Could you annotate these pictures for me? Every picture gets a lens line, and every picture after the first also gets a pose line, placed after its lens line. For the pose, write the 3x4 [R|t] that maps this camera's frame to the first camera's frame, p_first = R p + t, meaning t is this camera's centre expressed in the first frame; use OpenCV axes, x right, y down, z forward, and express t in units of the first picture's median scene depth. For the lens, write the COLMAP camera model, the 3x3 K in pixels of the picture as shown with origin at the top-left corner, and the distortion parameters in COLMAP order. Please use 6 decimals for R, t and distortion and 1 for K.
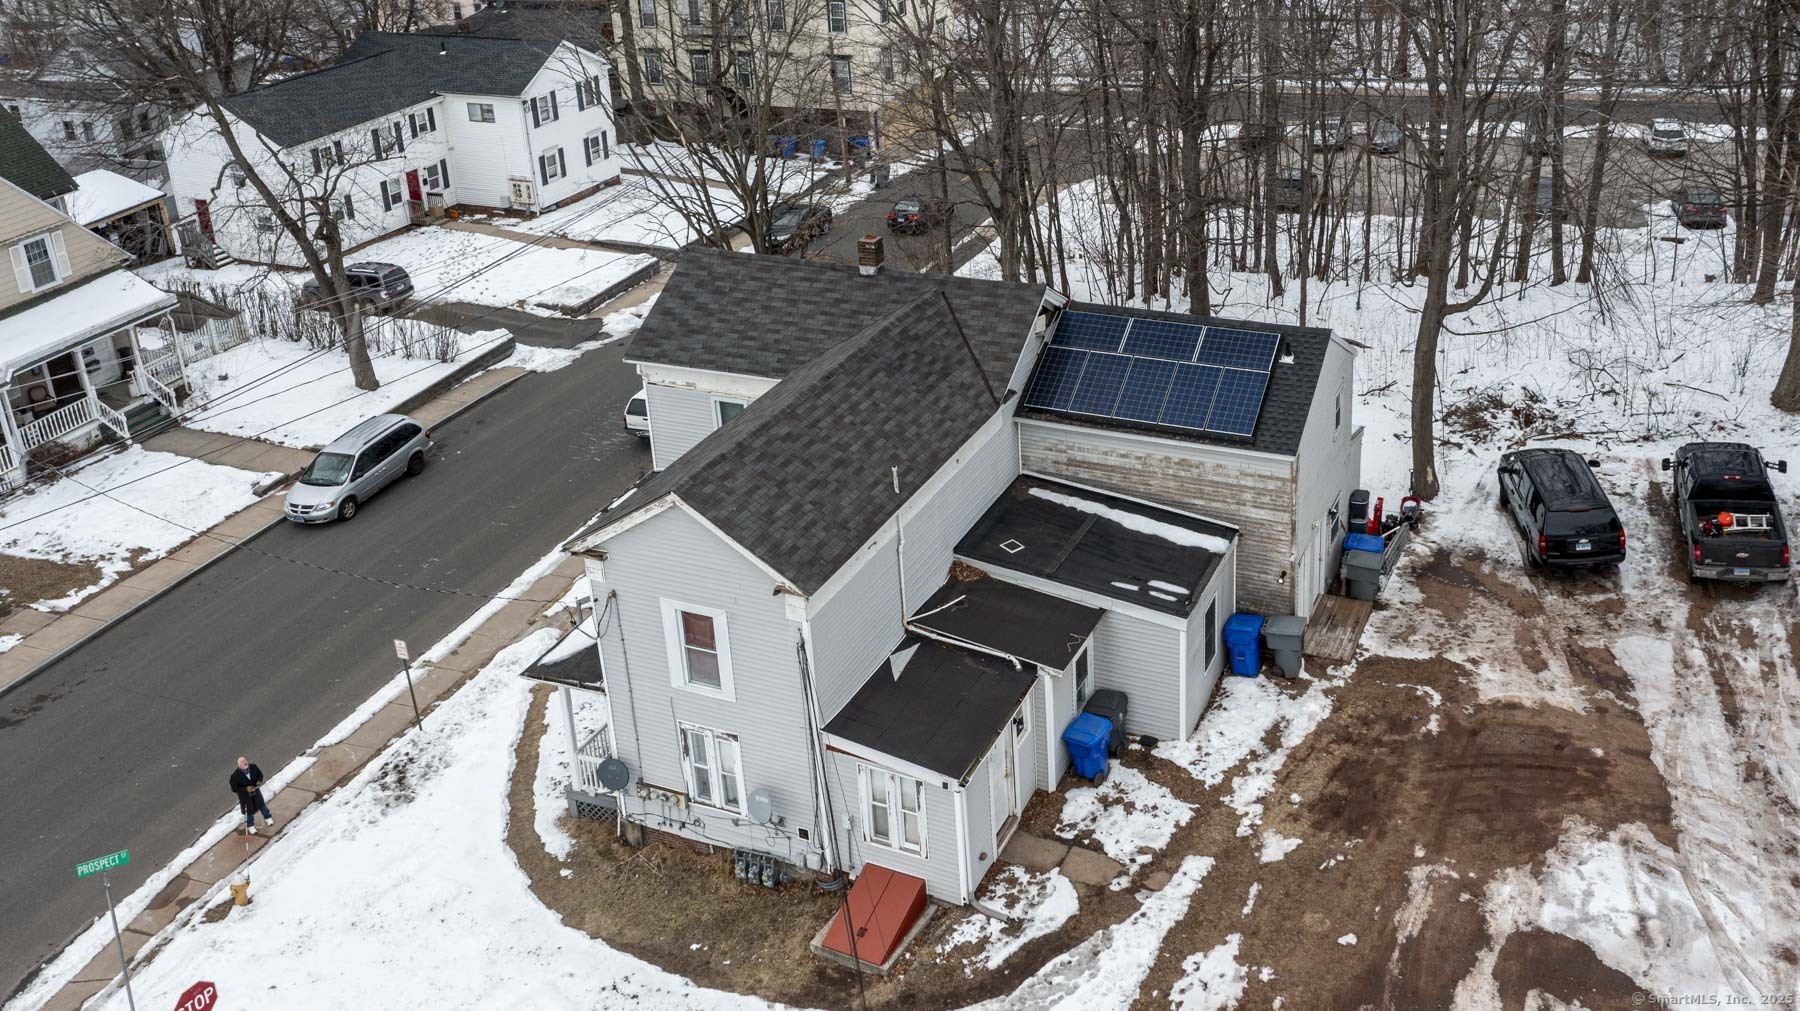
lens RADIAL K [[1601.5, 0, 1020.4], [0, 1601.5, 292.5], [0, 0, 1]] dist [-0.010038, 0.003957]
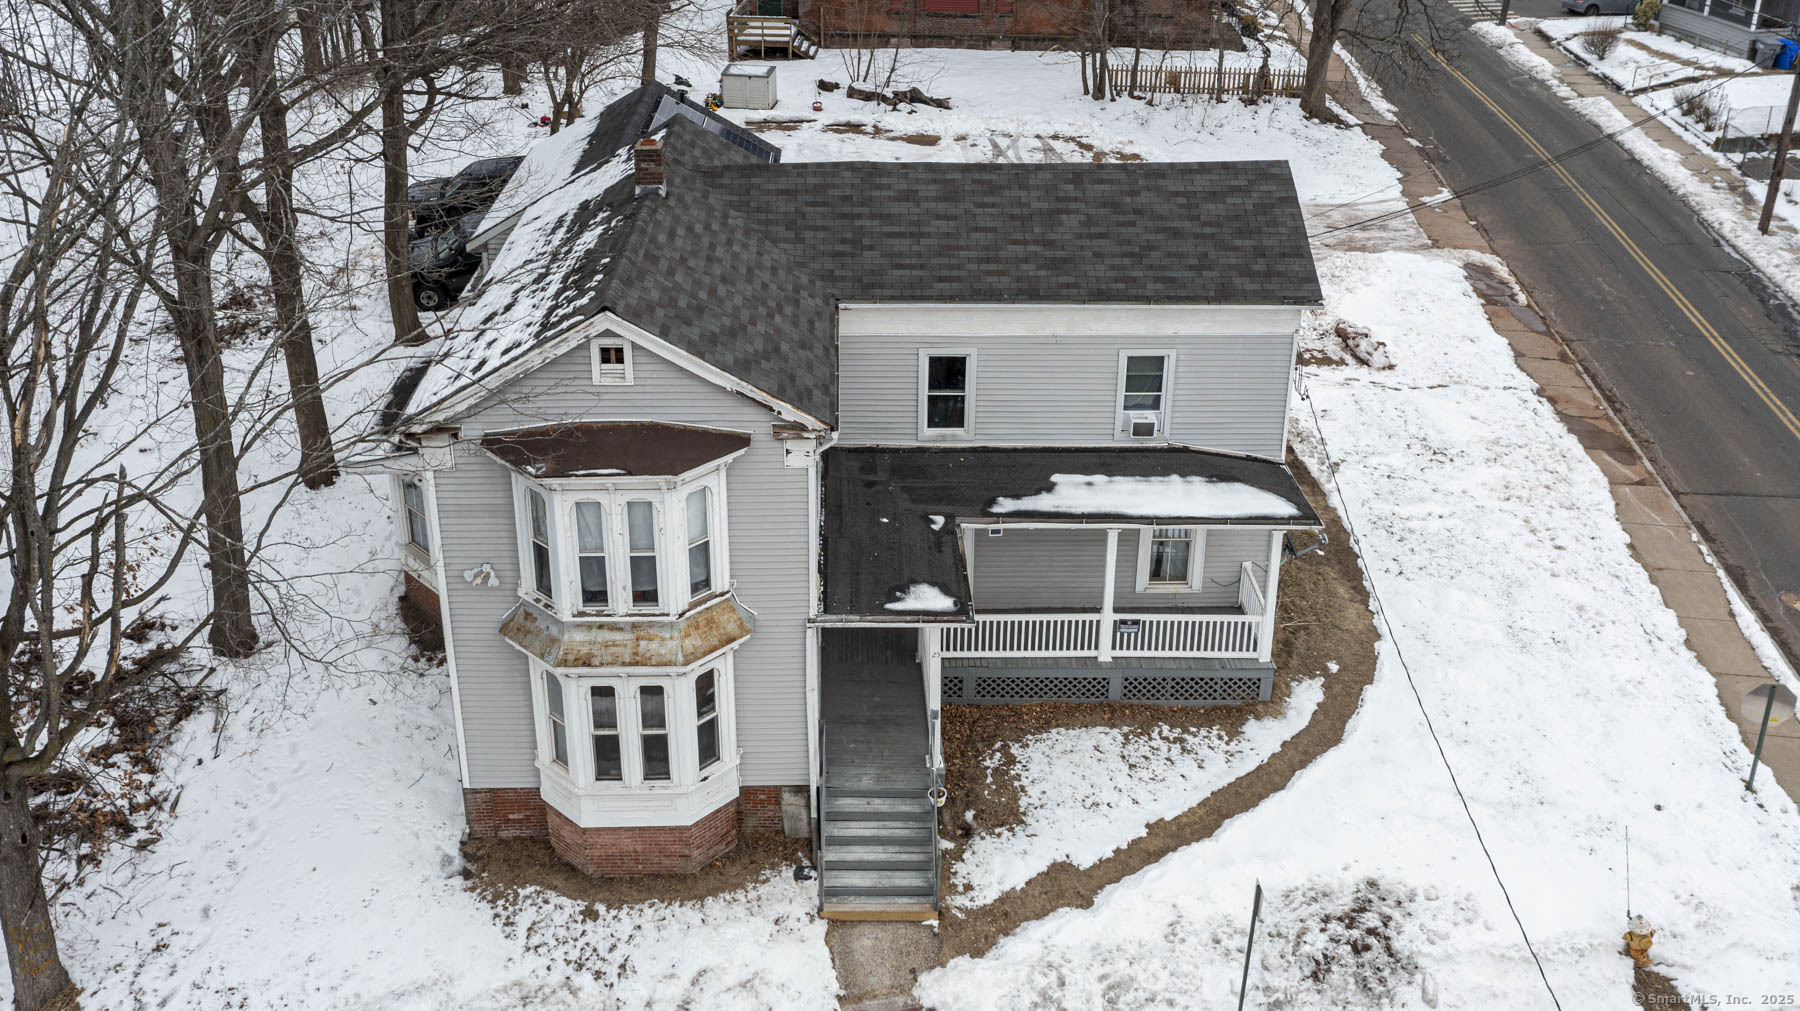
lens RADIAL K [[1483.5, 0, 891.5], [0, 1483.5, 243.1], [0, 0, 1]] dist [-0.001677, -0.000129]
pose [[-0.420846, -0.273144, 0.865032, -0.861217], [0.328020, 0.843241, 0.425848, -0.289139], [-0.845749, 0.462965, -0.265278, 1.352363]]
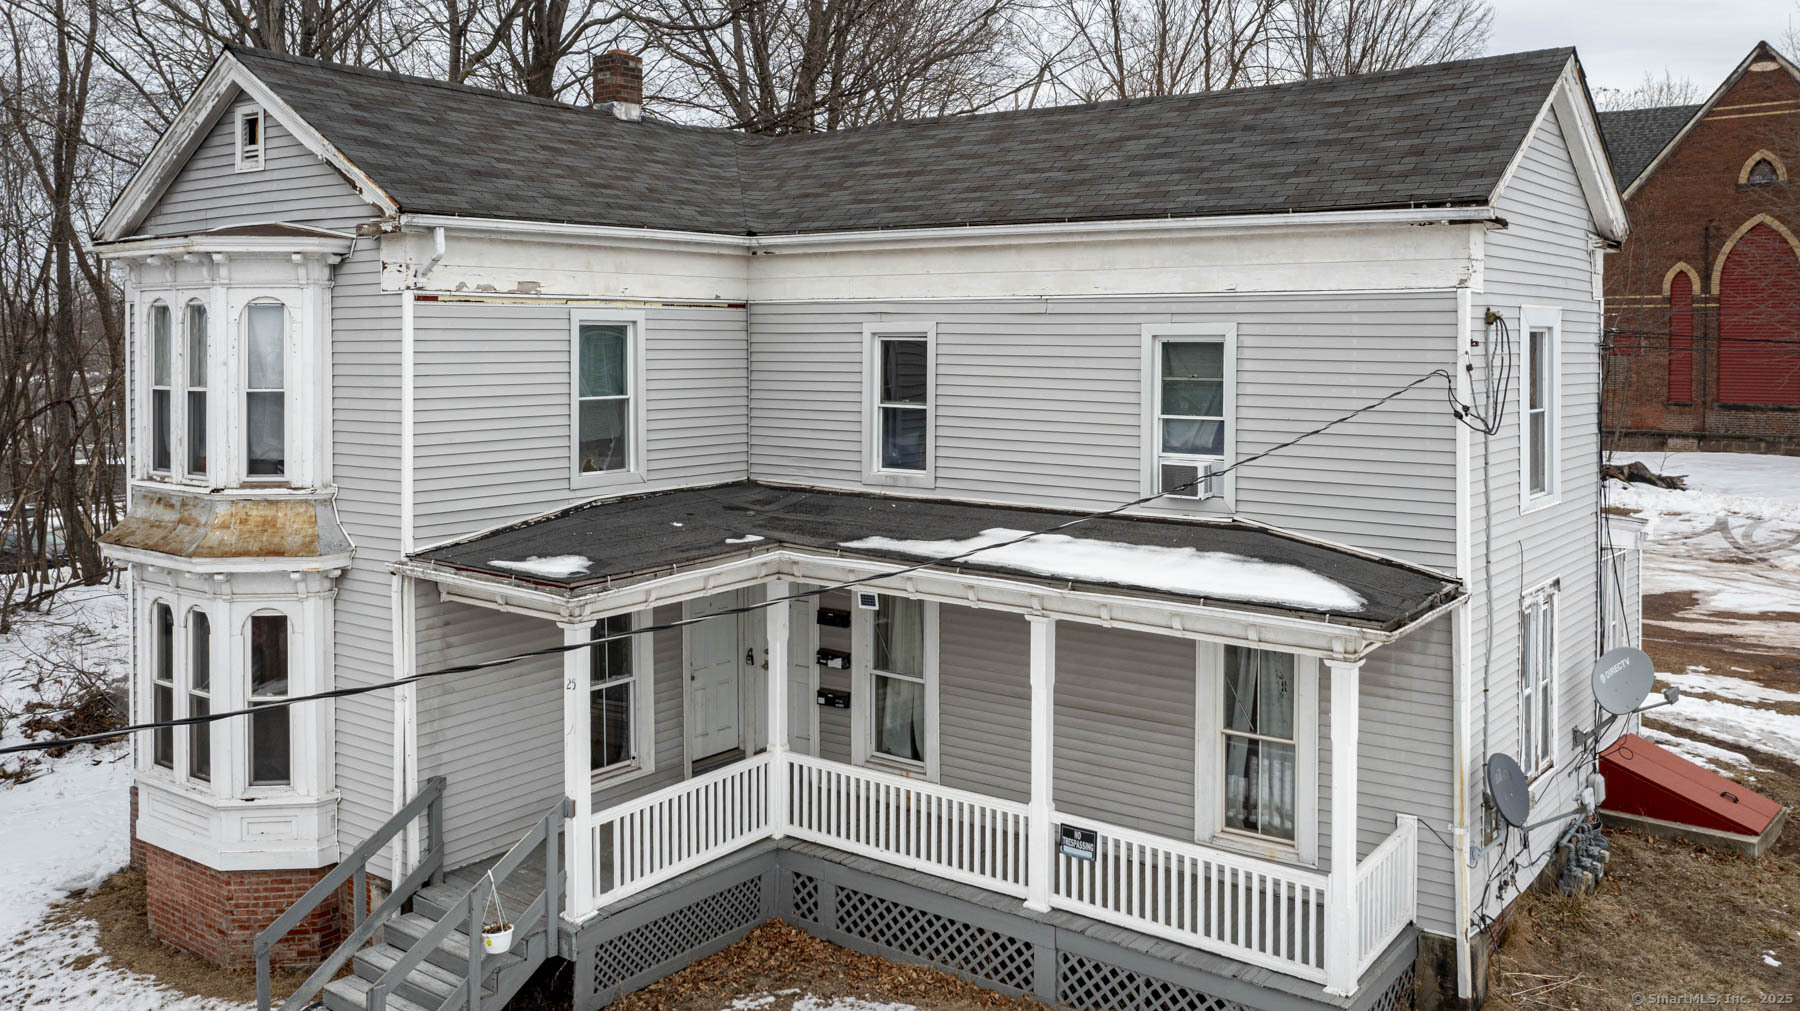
lens RADIAL K [[1525.3, 0, 914.6], [0, 1525.3, 355.0], [0, 0, 1]] dist [-0.011313, -0.002112]
pose [[0.236341, 0.034739, 0.971049, -0.696310], [0.329233, 0.937382, -0.113666, 0.187614], [-0.914193, 0.346566, 0.210105, 1.025707]]
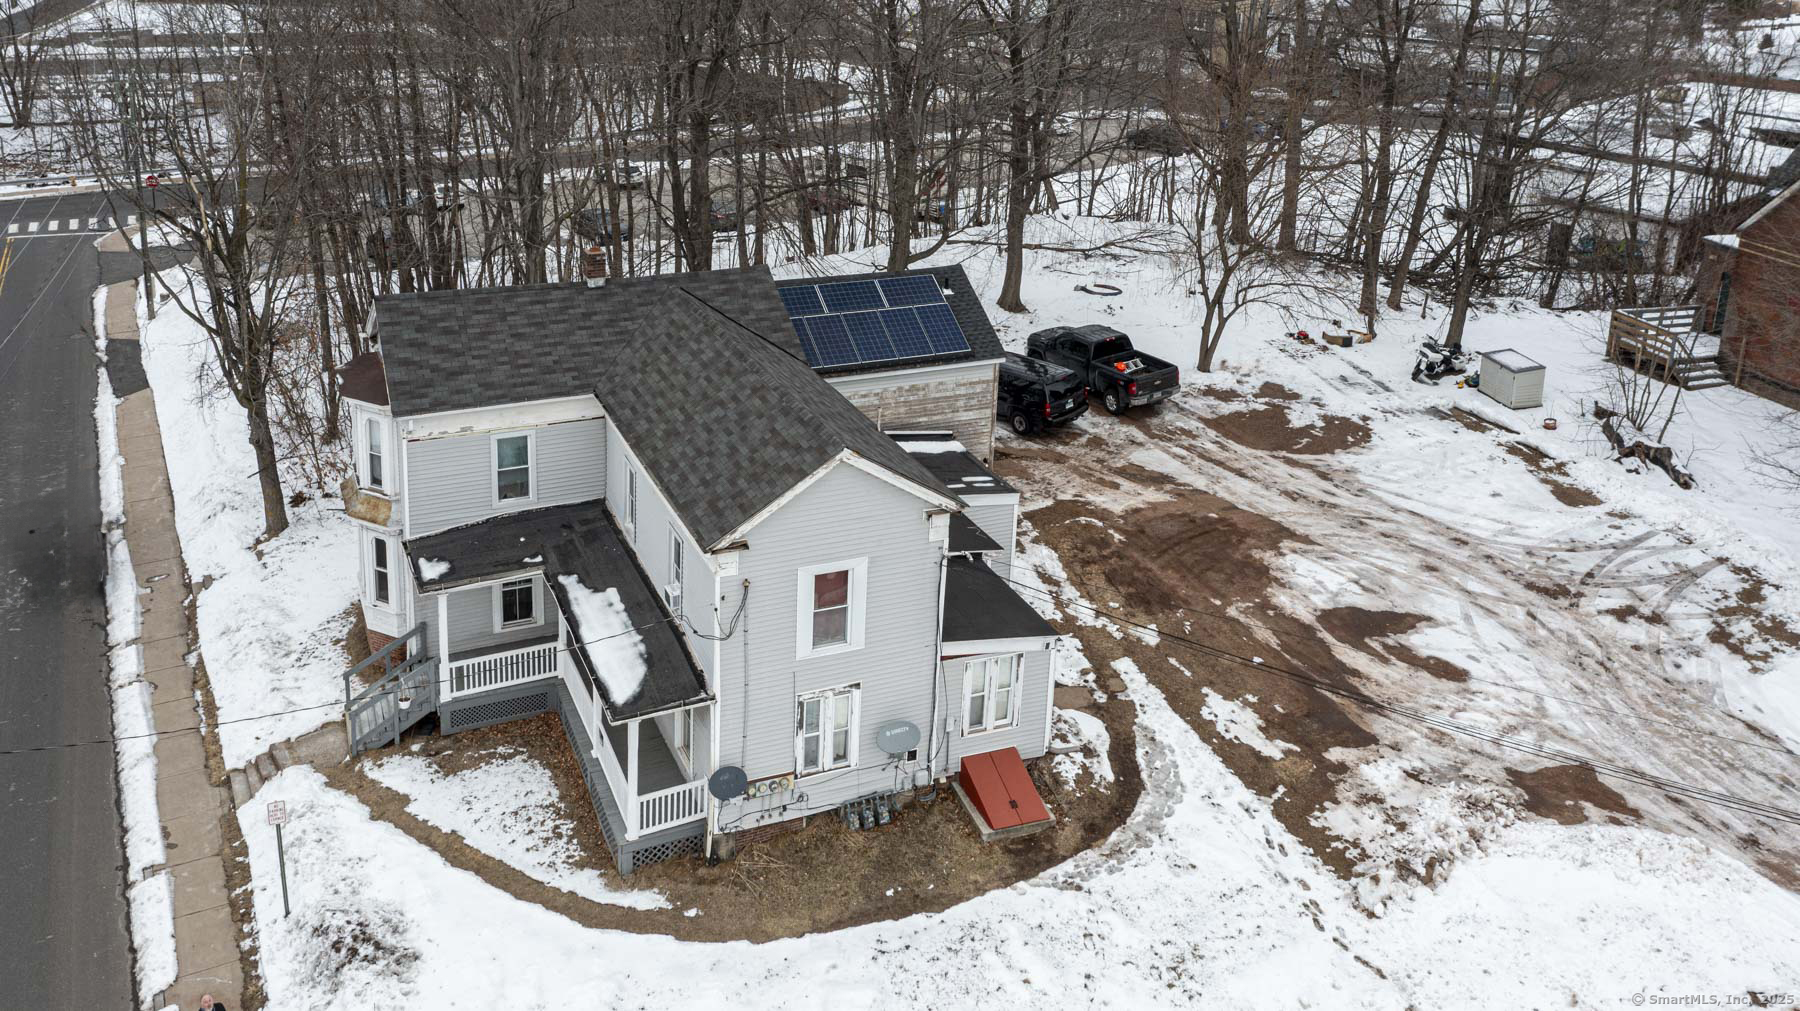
lens RADIAL K [[1496.6, 0, 817.4], [0, 1496.6, 220.8], [0, 0, 1]] dist [-0.004841, -0.005534]
pose [[0.700080, -0.113134, 0.705045, -0.823779], [0.190308, 0.981218, -0.031518, 0.005288], [-0.688238, 0.156241, 0.708461, 0.267411]]
